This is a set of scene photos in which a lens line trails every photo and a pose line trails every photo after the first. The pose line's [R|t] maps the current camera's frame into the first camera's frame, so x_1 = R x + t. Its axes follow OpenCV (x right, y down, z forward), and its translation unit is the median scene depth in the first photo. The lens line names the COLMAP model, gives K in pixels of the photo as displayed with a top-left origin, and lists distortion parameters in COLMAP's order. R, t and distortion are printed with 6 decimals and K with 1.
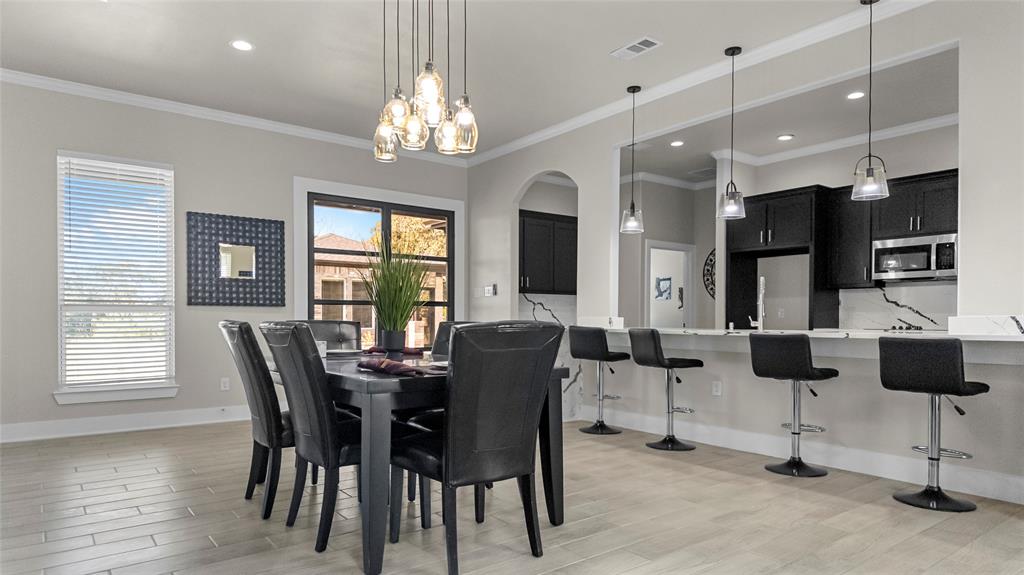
lens RADIAL K [[604.1, 0, 497.0], [0, 604.1, 320.6], [0, 0, 1]] dist [0.001532, -0.002381]
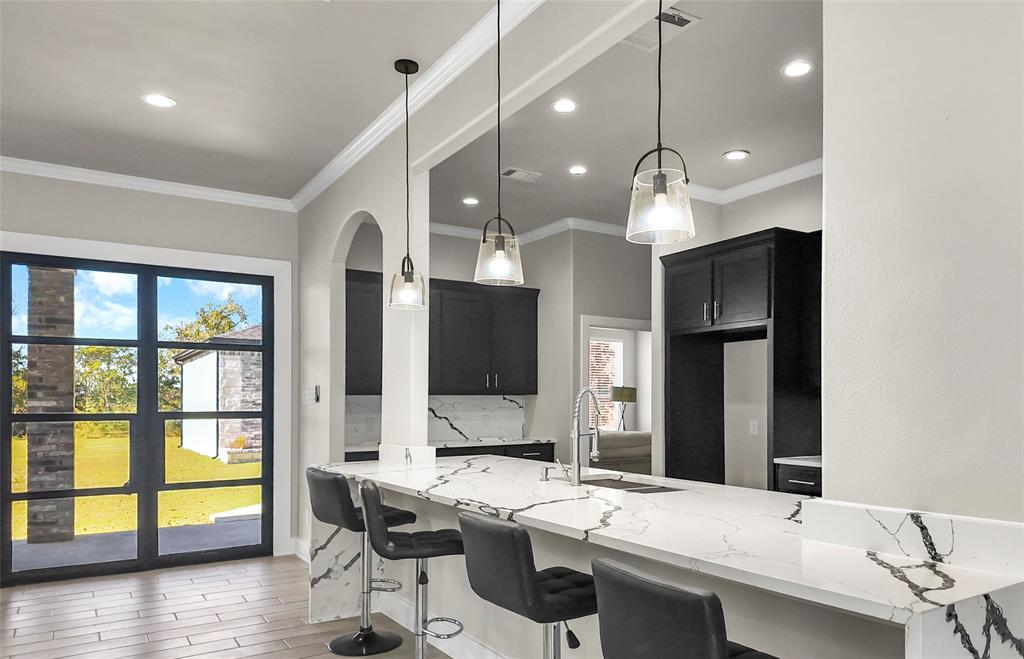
lens RADIAL K [[696.3, 0, 558.4], [0, 696.3, 398.4], [0, 0, 1]] dist [0.066683, -0.074410]
pose [[0.999162, -0.005528, -0.040547, 0.354637], [0.005201, 0.999953, -0.008181, -0.046848], [0.040591, 0.007963, 0.999144, 0.286071]]
